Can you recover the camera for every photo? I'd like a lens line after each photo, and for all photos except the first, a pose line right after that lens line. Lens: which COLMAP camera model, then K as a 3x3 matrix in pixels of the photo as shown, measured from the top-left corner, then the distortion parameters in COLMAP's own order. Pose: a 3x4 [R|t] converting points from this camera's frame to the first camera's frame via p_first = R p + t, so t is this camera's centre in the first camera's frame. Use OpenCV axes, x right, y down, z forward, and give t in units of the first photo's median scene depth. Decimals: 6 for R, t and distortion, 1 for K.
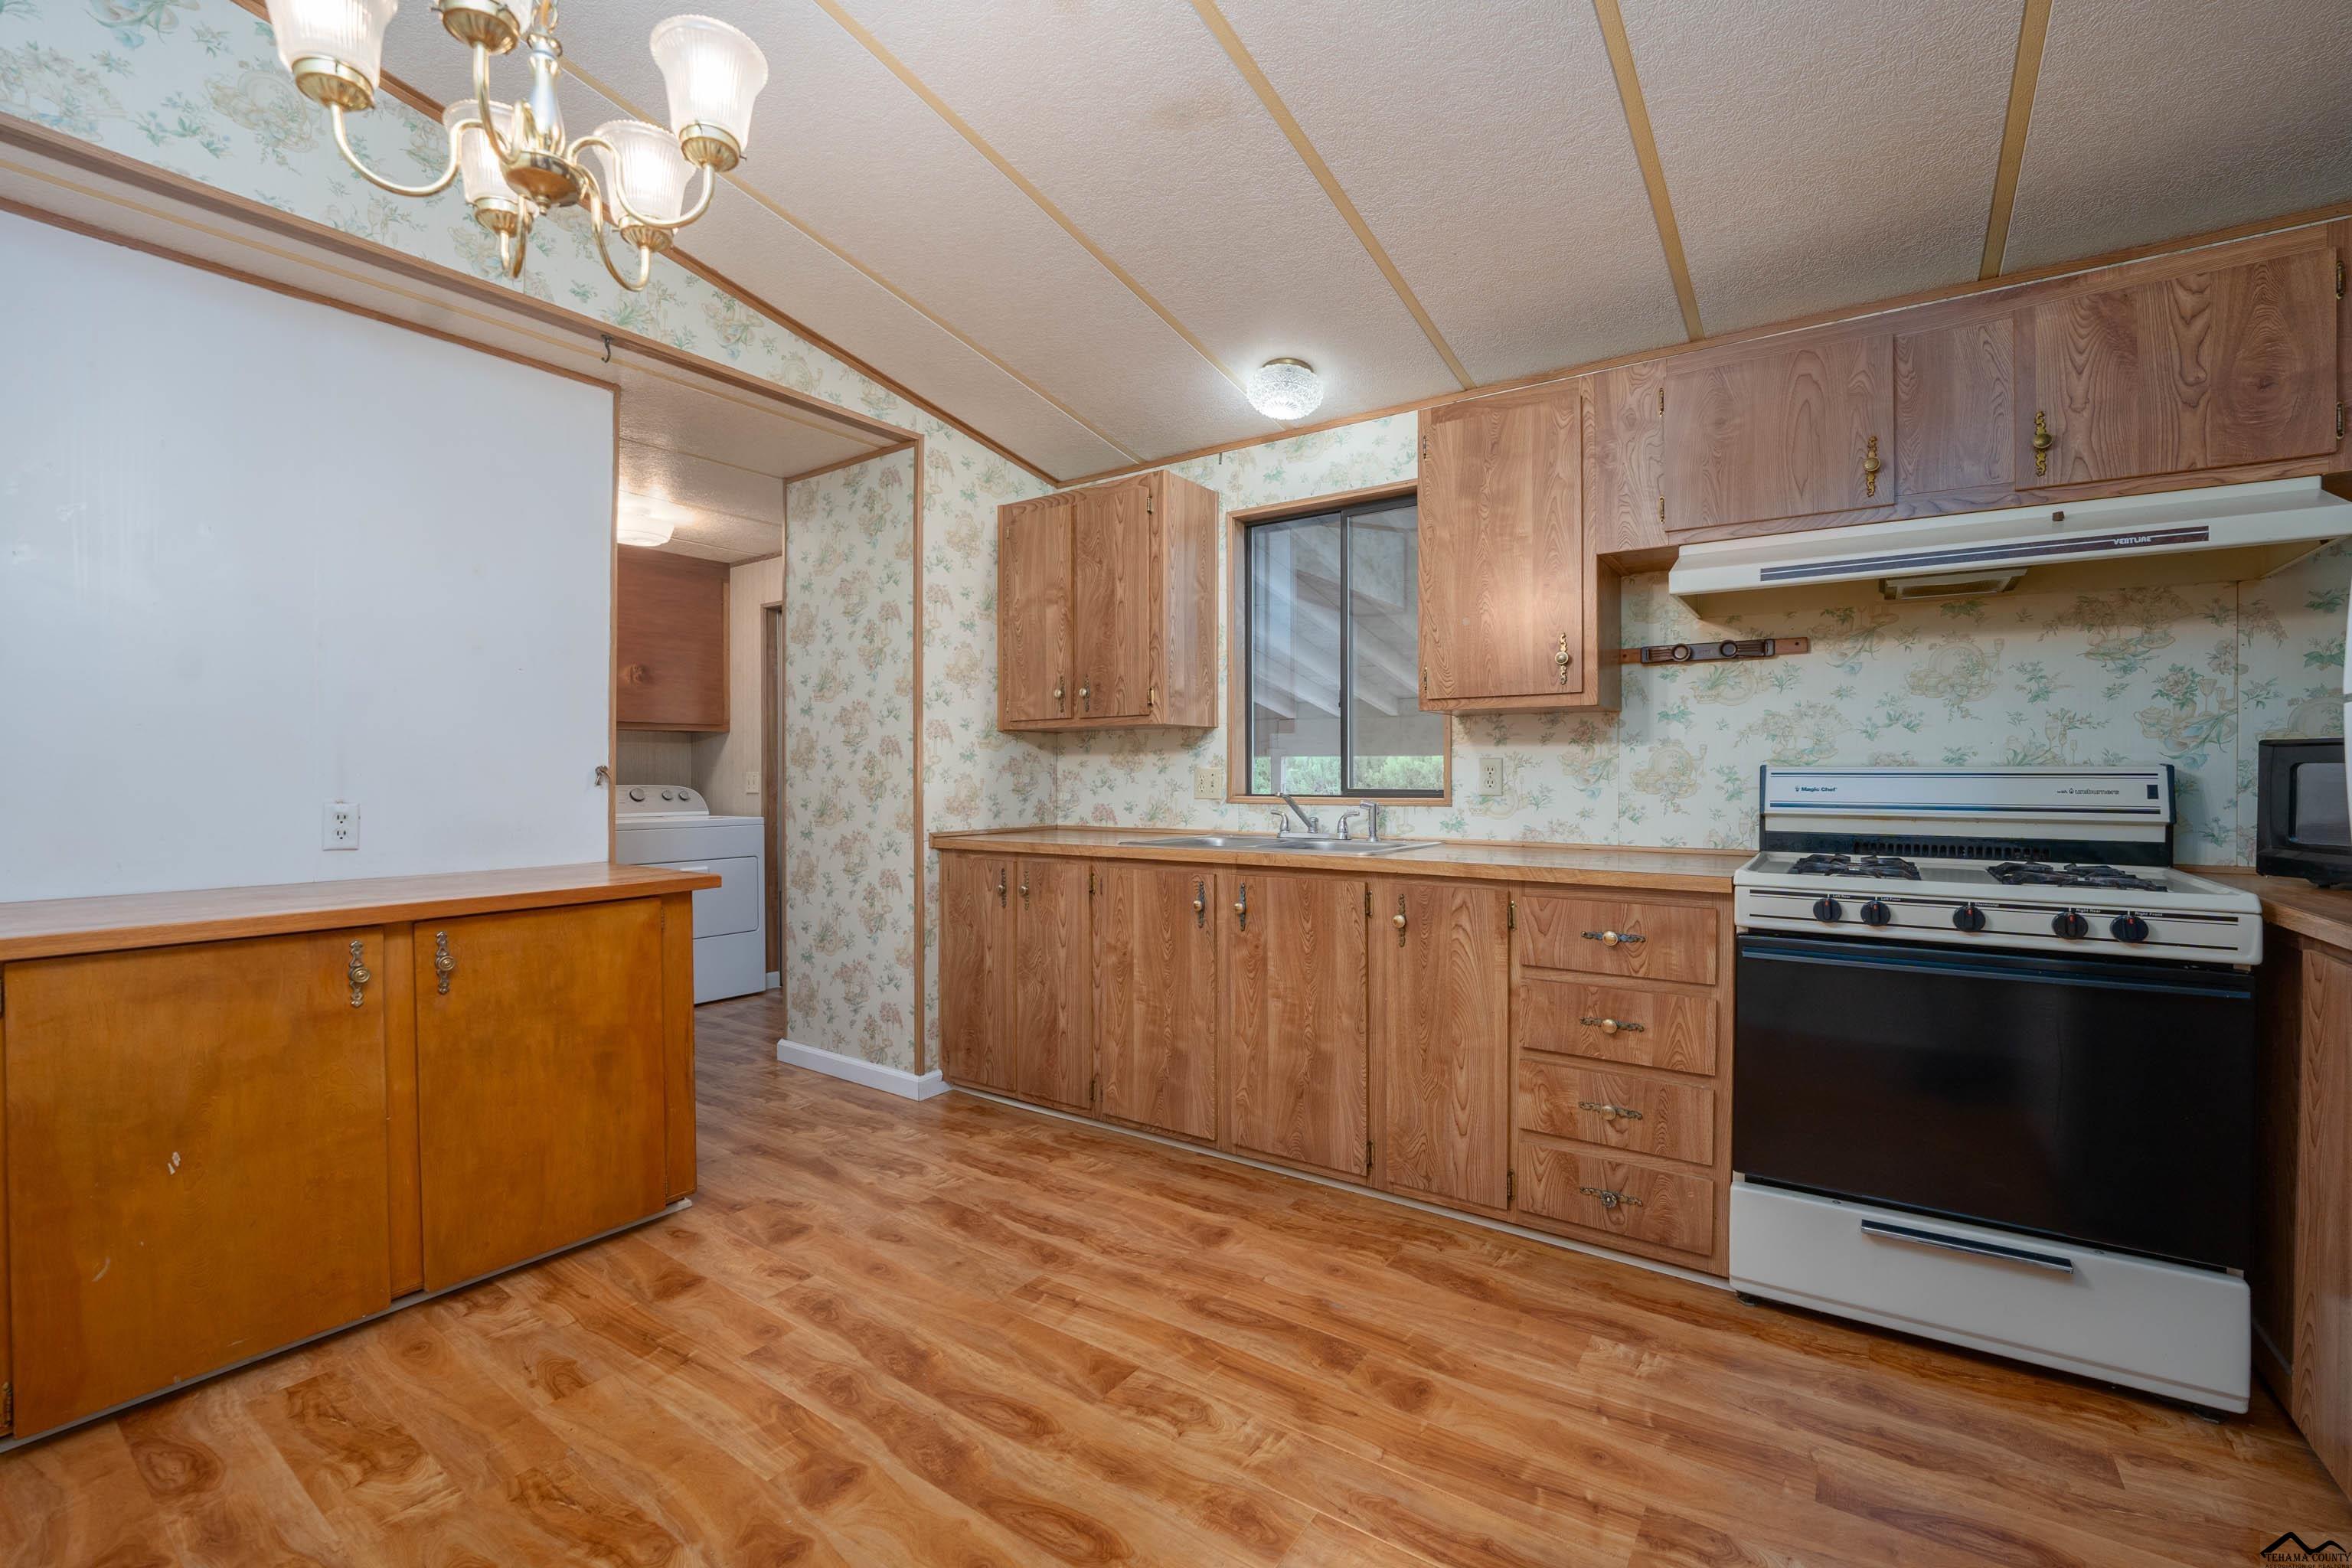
lens RADIAL K [[956.1, 0, 1178.7], [0, 956.1, 788.8], [0, 0, 1]] dist [-0.024288, 0.001040]
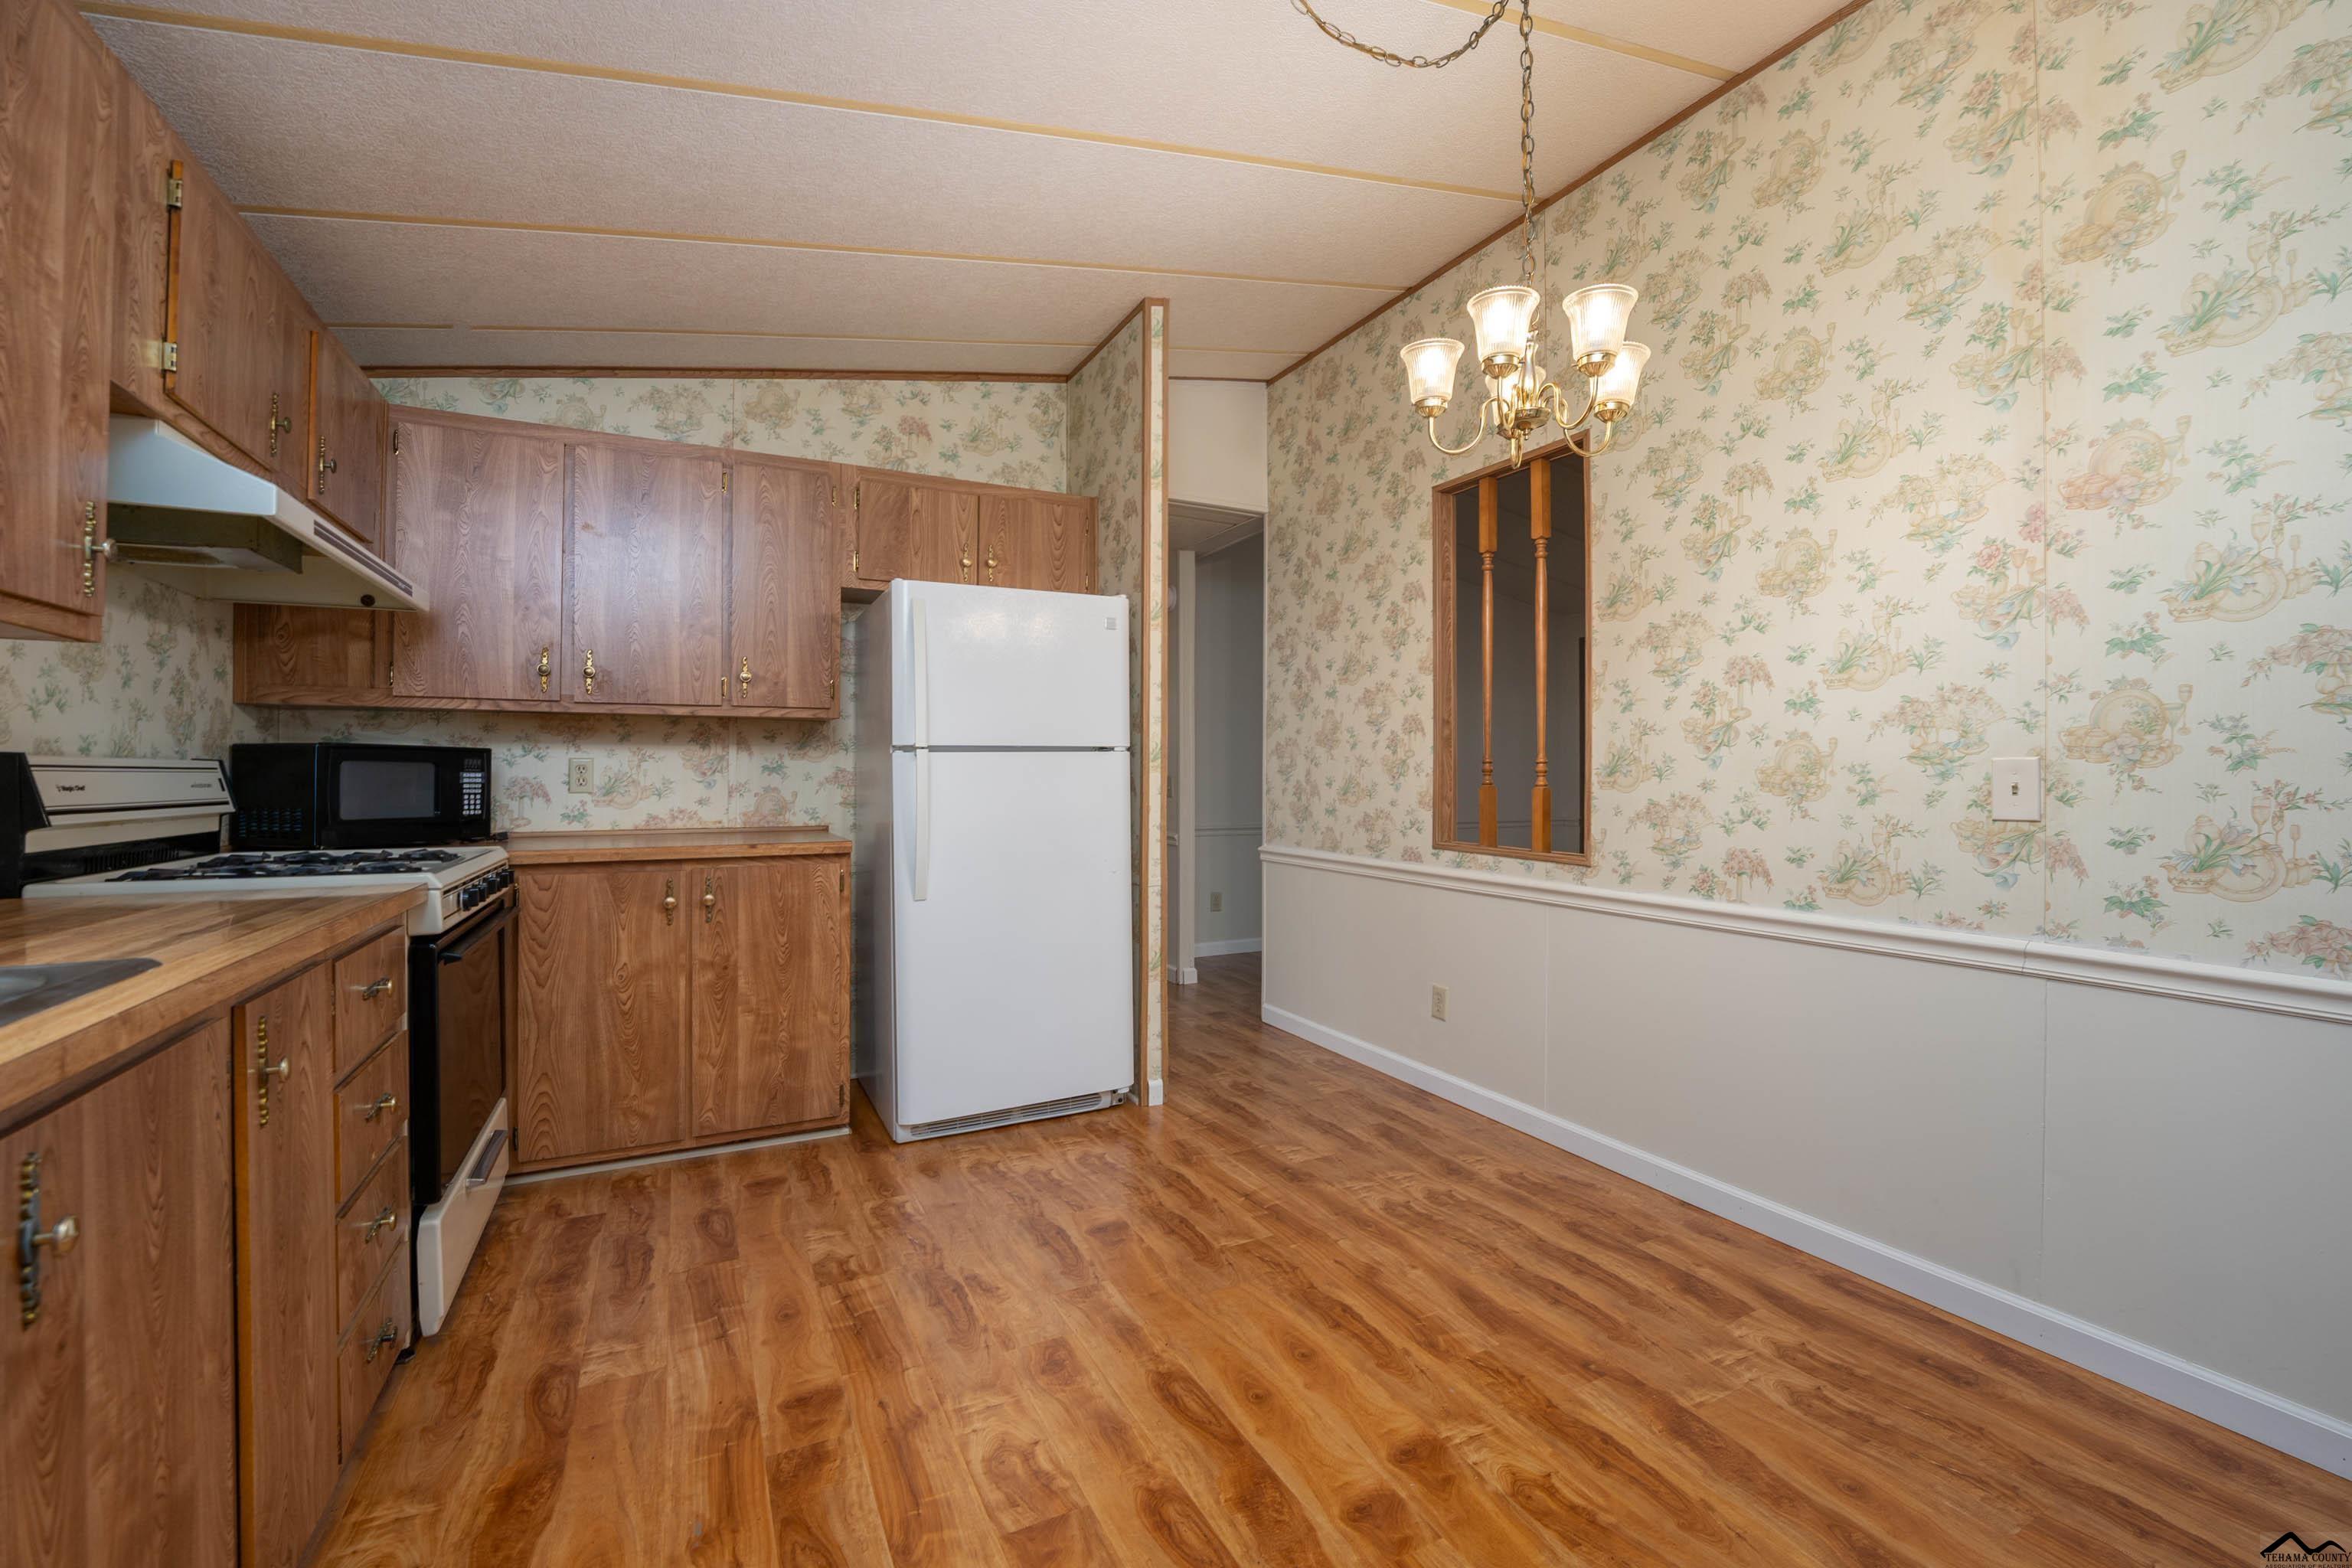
lens RADIAL K [[956.1, 0, 1175.4], [0, 956.1, 777.0], [0, 0, 1]] dist [-0.024288, 0.001040]
pose [[-0.879994, -0.003041, 0.474976, -0.576814], [0.003188, 0.999919, 0.012309, -0.028908], [-0.474975, 0.012346, -0.879913, 1.734801]]
